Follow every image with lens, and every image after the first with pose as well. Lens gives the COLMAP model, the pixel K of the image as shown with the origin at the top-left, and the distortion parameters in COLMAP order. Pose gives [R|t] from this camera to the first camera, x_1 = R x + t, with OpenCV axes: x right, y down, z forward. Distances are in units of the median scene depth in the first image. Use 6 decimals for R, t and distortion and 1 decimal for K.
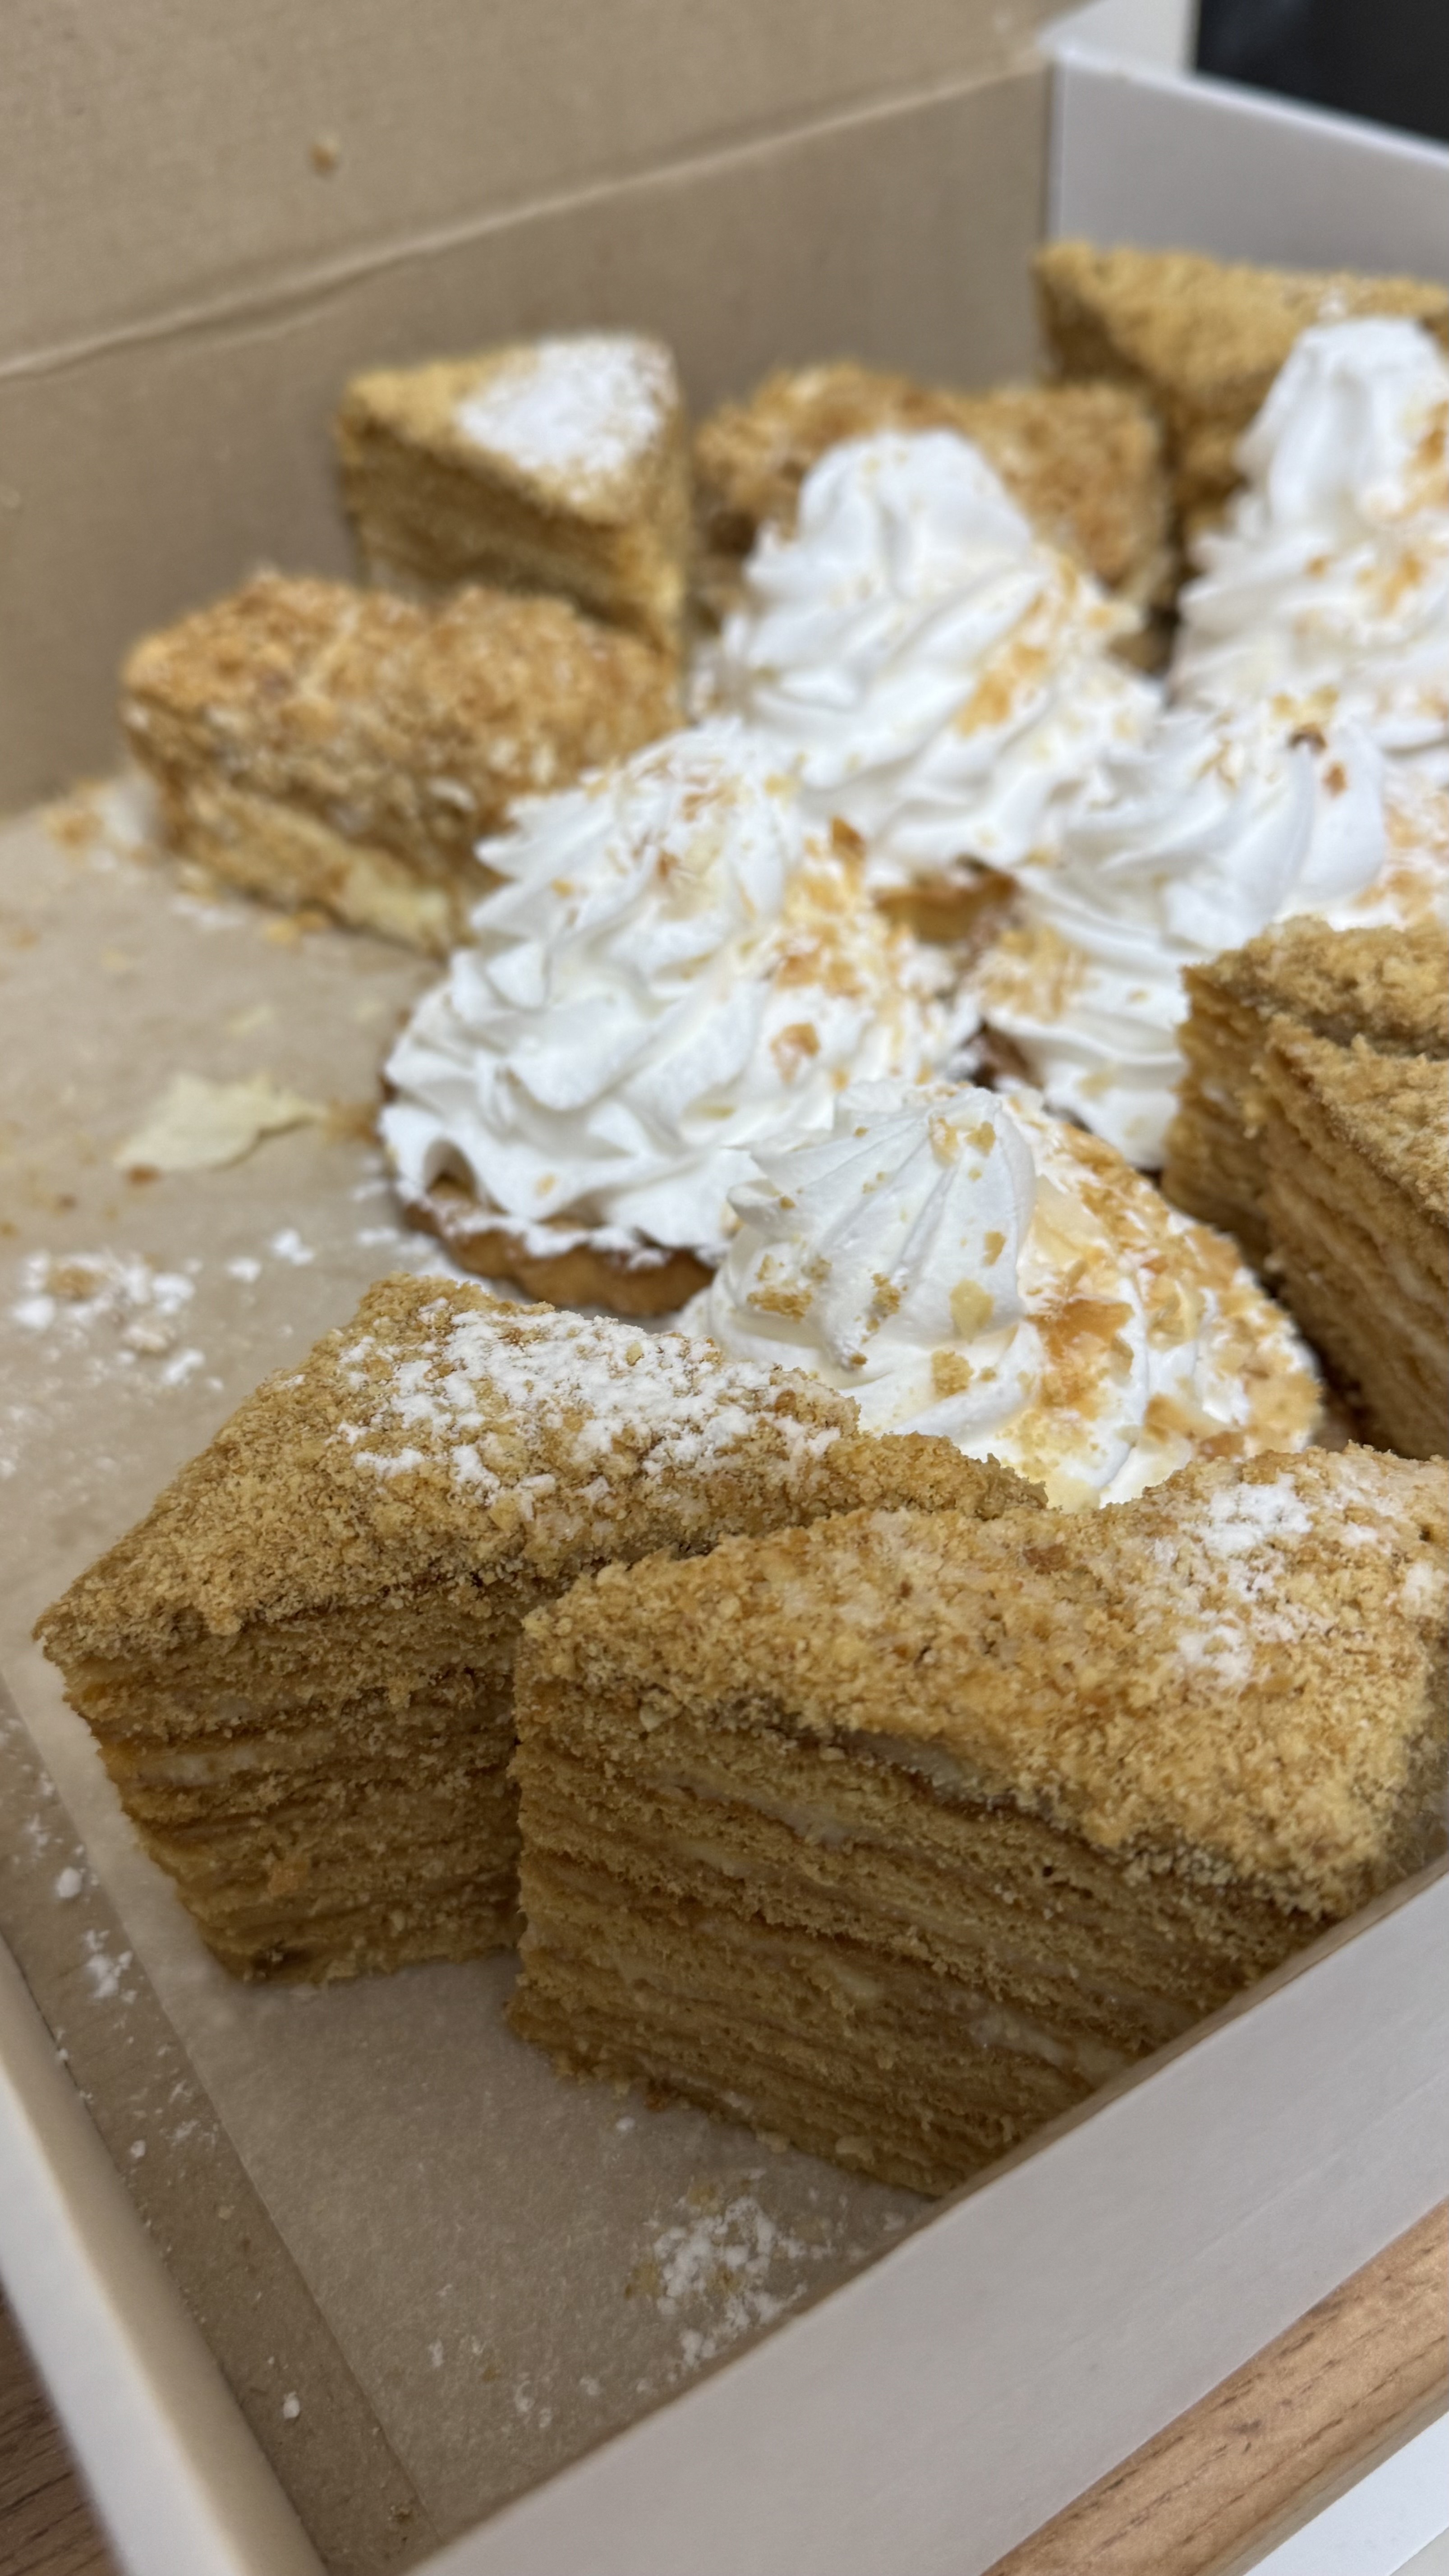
lens RADIAL K [[2228.3, 0, 724.5], [0, 2228.3, 1288.0], [0, 0, 1]] dist [0.161509, -0.560834]
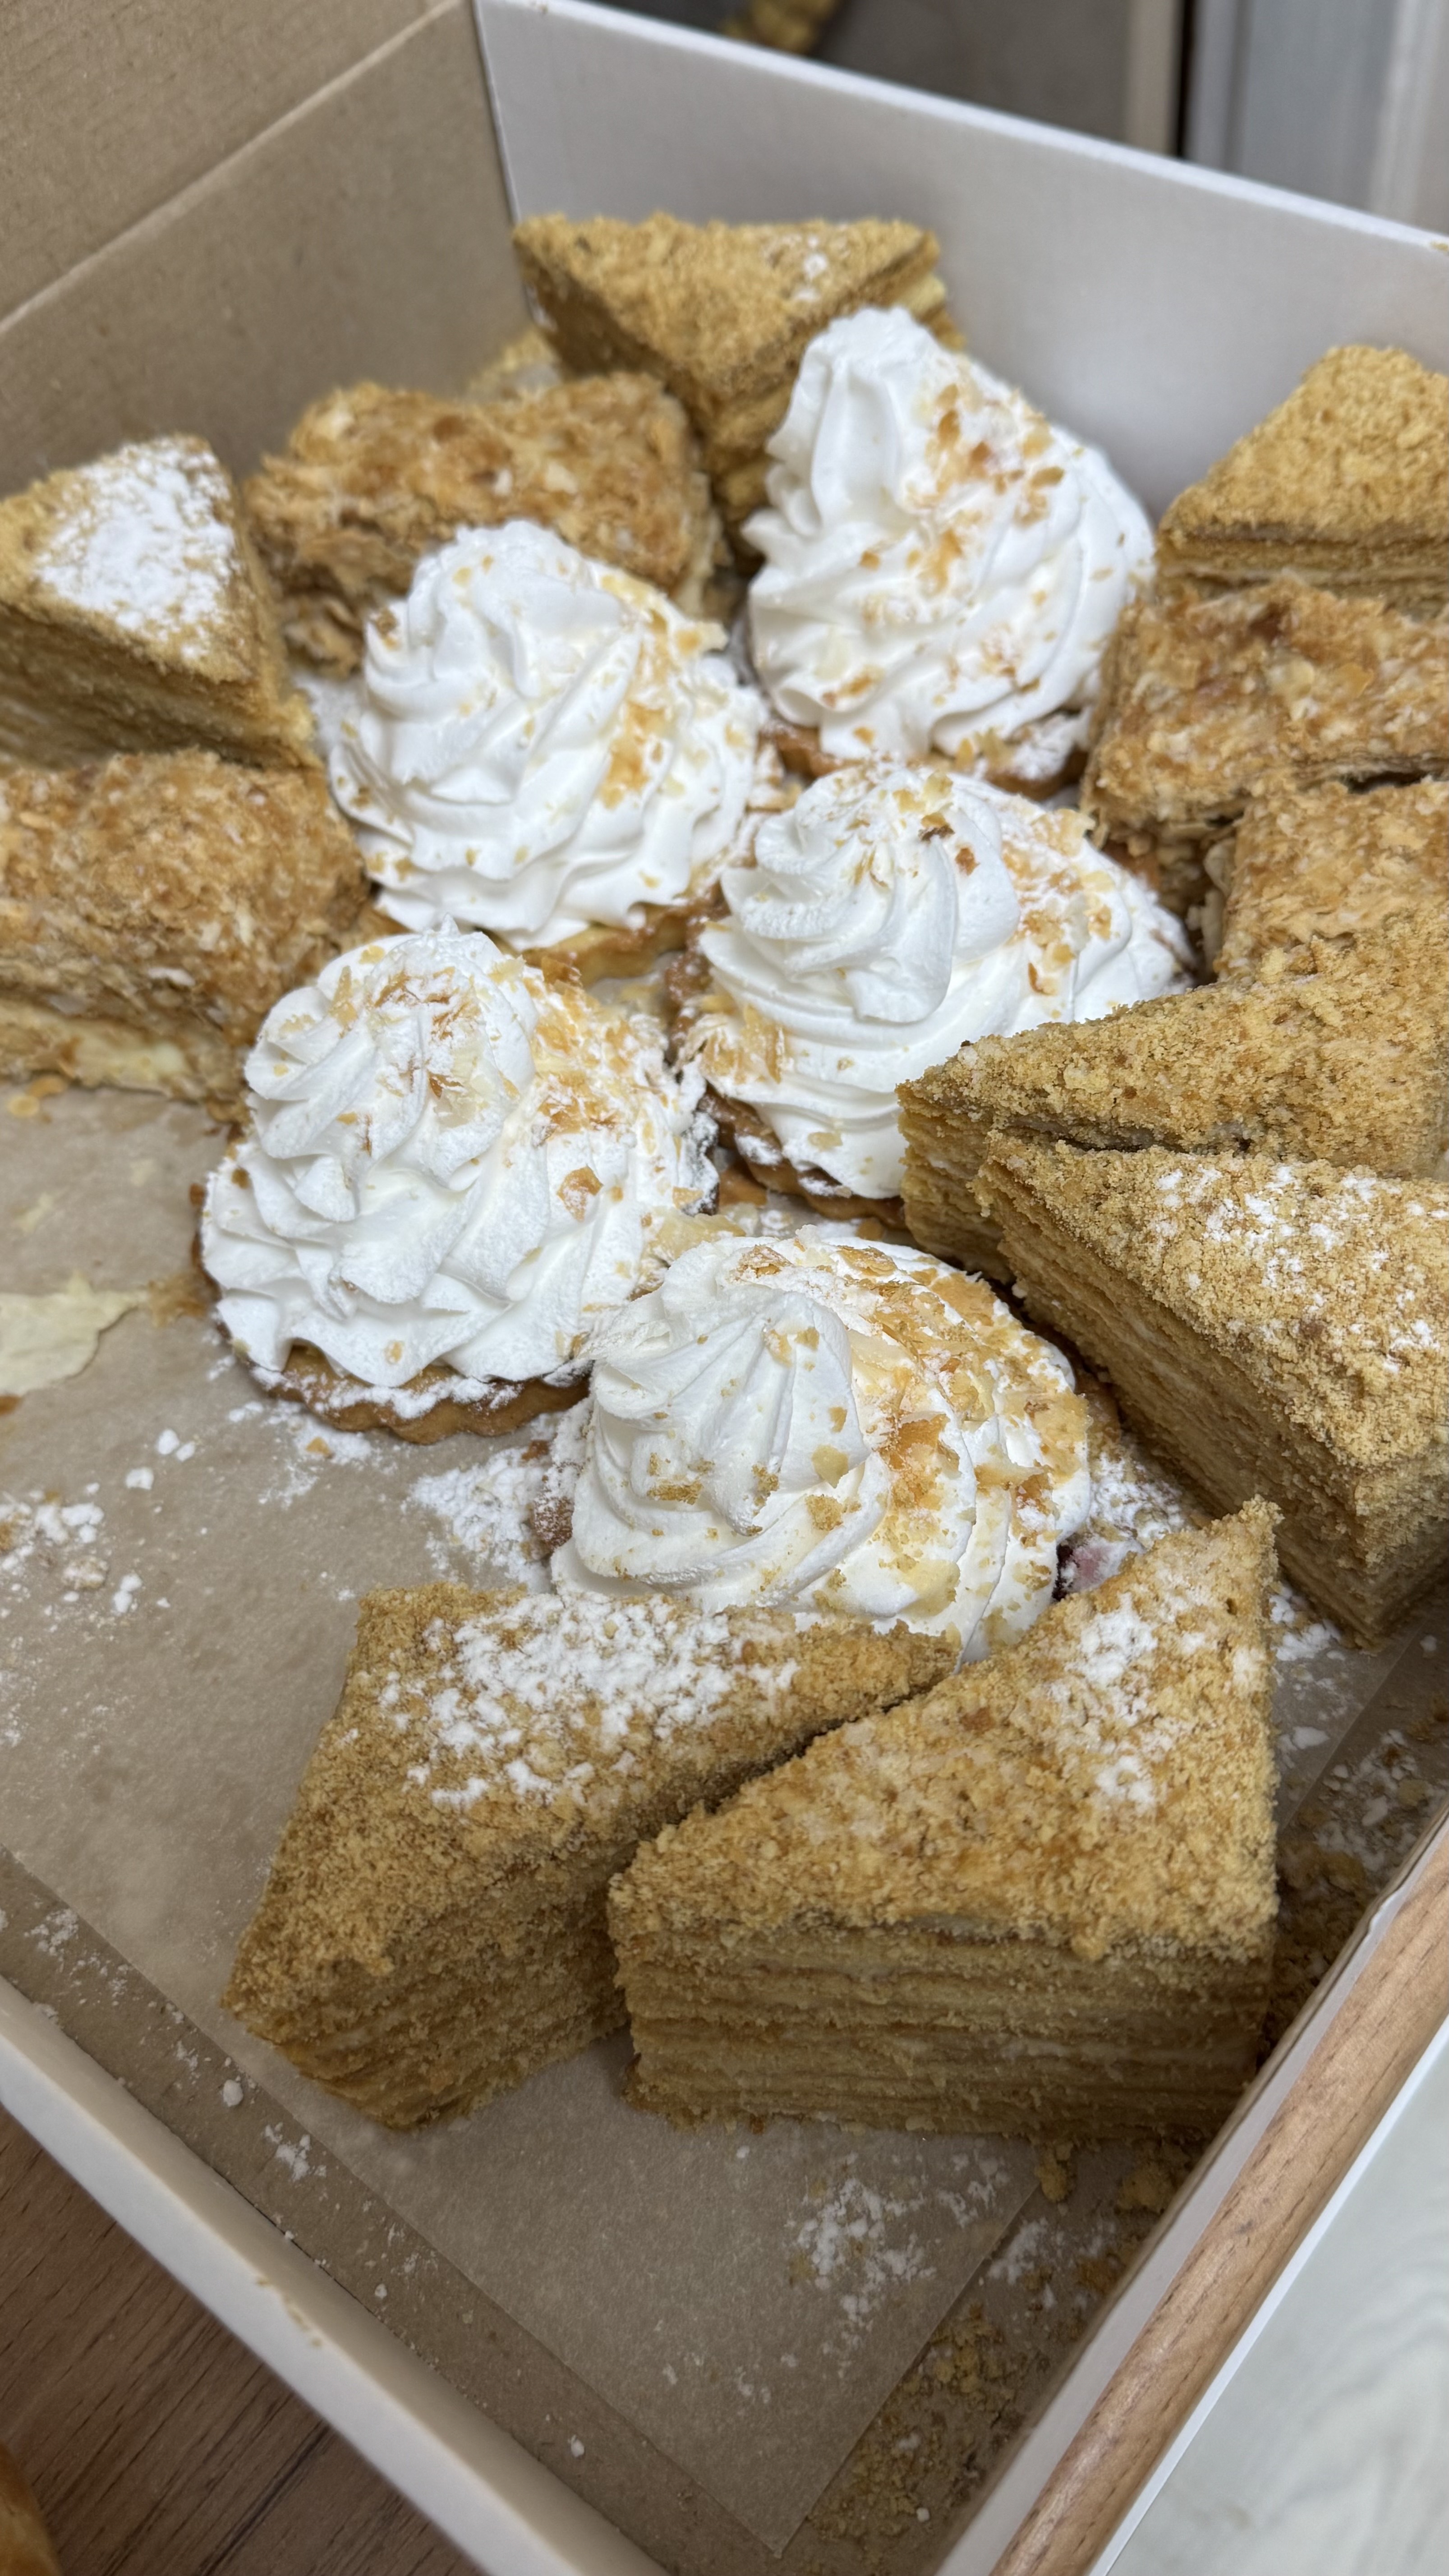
lens RADIAL K [[2191.6, 0, 732.6], [0, 2191.6, 1280.1], [0, 0, 1]] dist [0.170009, -0.524167]
pose [[0.949250, -0.278582, 0.145999, -0.100983], [0.245440, 0.946388, 0.210021, -0.396756], [-0.196680, -0.163529, 0.966734, -0.169920]]
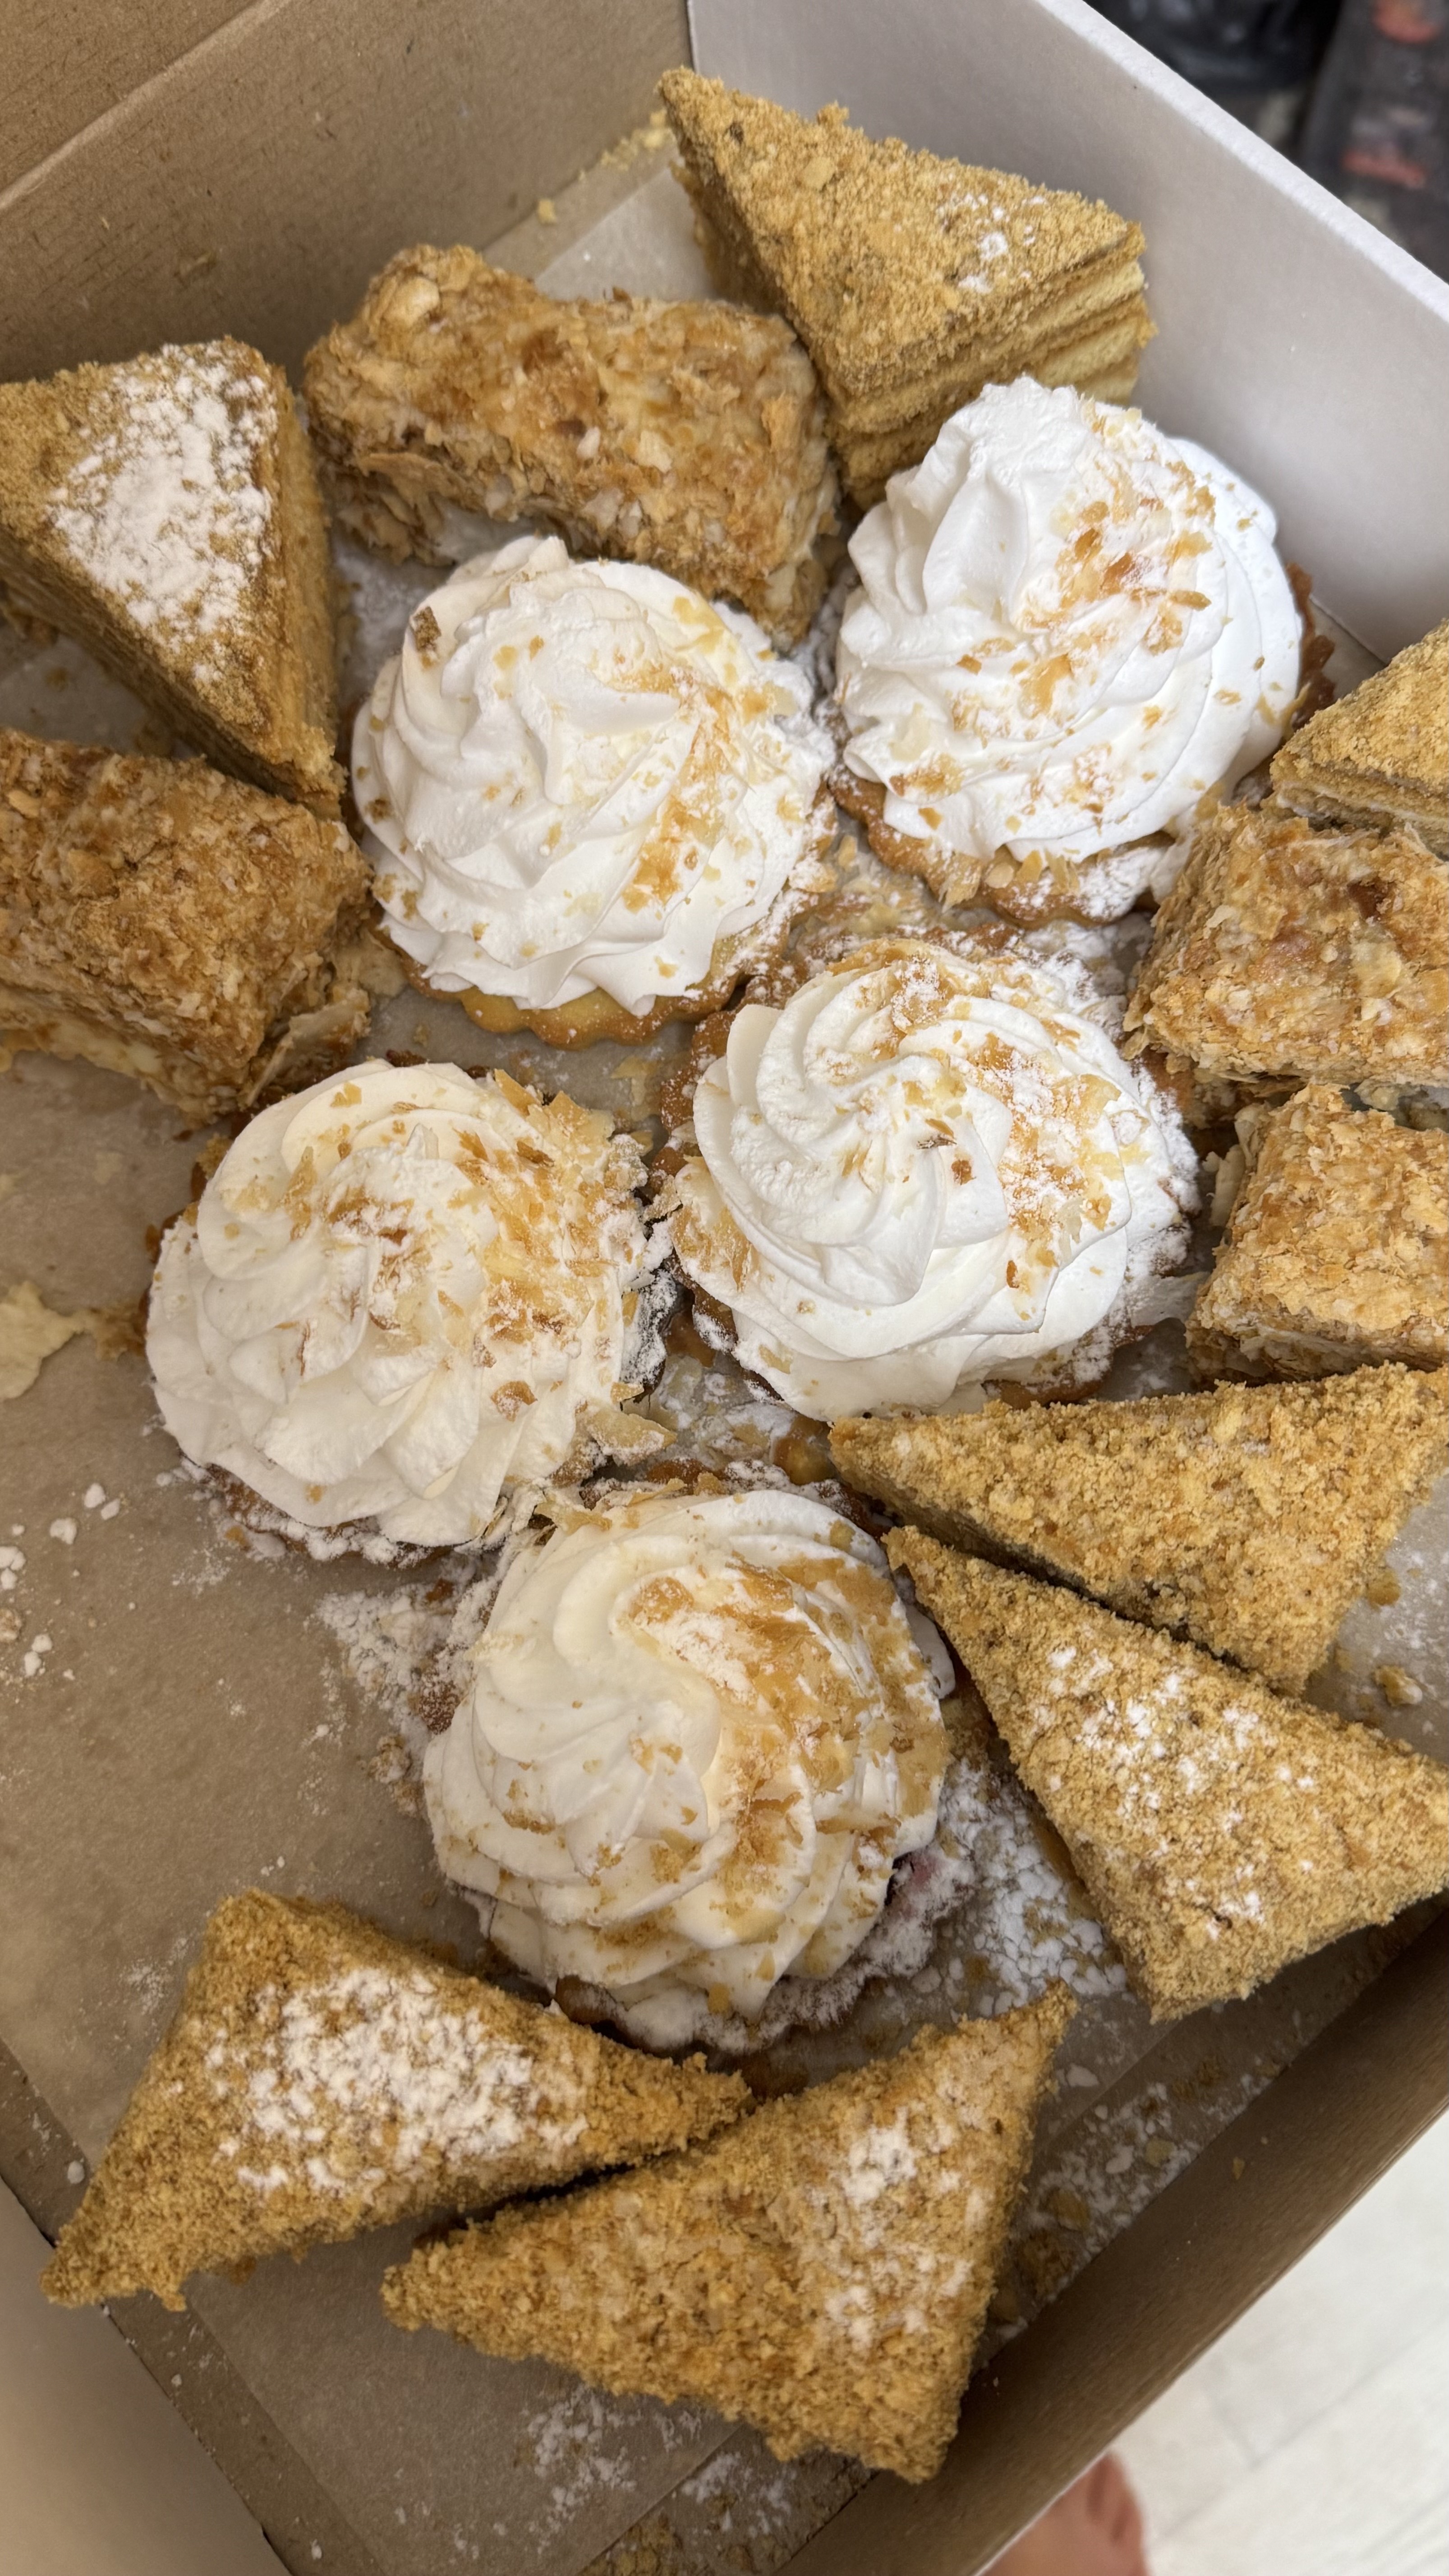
lens RADIAL K [[2176.8, 0, 713.6], [0, 2176.8, 1296.5], [0, 0, 1]] dist [0.103821, -0.295393]
pose [[0.991034, -0.126000, 0.044447, 0.127264], [0.085810, 0.855222, 0.511108, -1.003649], [-0.102411, -0.502711, 0.858367, 0.079980]]
